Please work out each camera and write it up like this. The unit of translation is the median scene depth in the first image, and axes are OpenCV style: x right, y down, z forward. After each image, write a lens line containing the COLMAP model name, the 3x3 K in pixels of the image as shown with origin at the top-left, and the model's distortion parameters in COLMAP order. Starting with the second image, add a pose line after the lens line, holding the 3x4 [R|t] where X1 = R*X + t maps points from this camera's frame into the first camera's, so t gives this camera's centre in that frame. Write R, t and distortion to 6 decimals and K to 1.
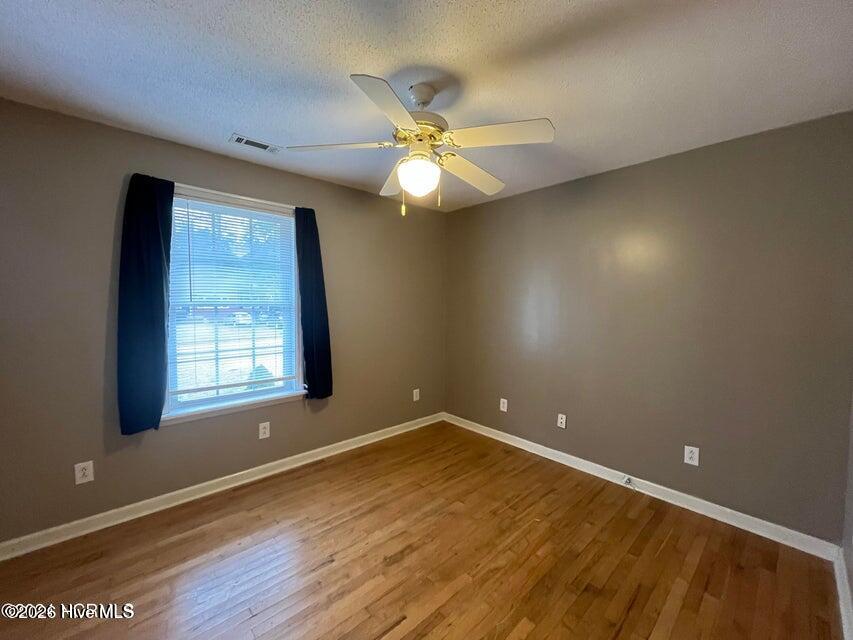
lens RADIAL K [[341.9, 0, 425.2], [0, 341.9, 317.9], [0, 0, 1]] dist [-0.002907, 0.000569]
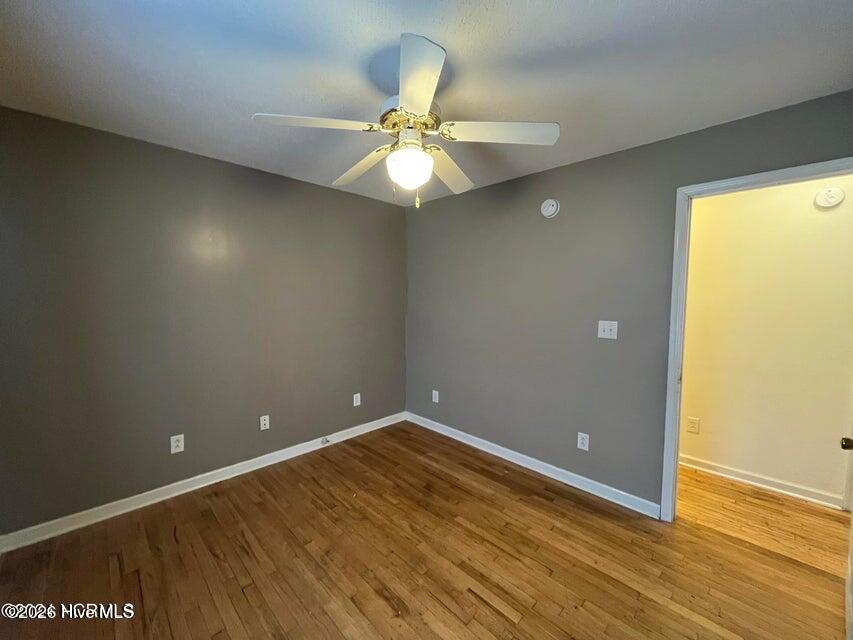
lens RADIAL K [[341.9, 0, 428.8], [0, 341.9, 324.5], [0, 0, 1]] dist [-0.002907, 0.000569]
pose [[-0.048699, -0.092249, 0.994544, -0.775748], [0.037411, 0.994859, 0.094110, -0.060433], [-0.998113, 0.041790, -0.044997, 0.826413]]
